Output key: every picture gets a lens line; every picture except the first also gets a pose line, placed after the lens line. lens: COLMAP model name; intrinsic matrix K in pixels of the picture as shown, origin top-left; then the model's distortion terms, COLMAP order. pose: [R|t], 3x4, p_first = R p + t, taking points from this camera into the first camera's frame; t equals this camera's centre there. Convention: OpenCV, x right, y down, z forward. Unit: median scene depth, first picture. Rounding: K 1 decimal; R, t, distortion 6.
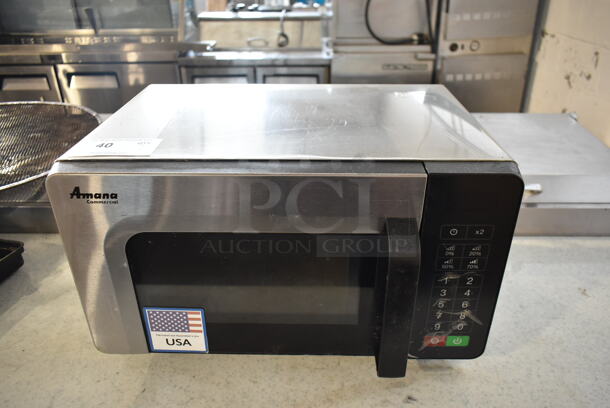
lens RADIAL K [[463.8, 0, 306.0], [0, 463.8, 204.0], [0, 0, 1]] dist [-0.009130, -0.000112]
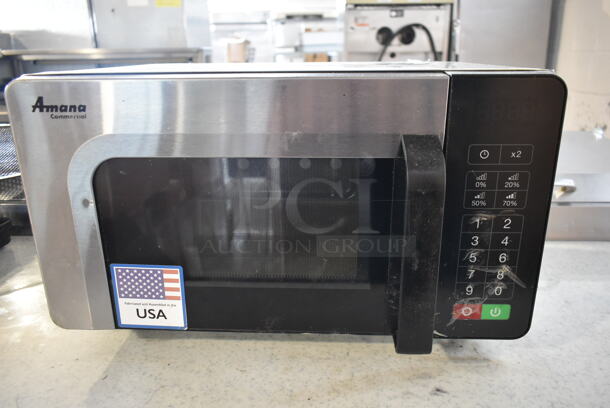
lens RADIAL K [[463.8, 0, 306.0], [0, 463.8, 203.0], [0, 0, 1]] dist [-0.009130, -0.000112]
pose [[0.999567, 0.005298, -0.028943, 0.021186], [-0.010529, 0.982926, -0.183702, 0.252944], [0.027476, 0.183927, 0.982556, 0.165137]]
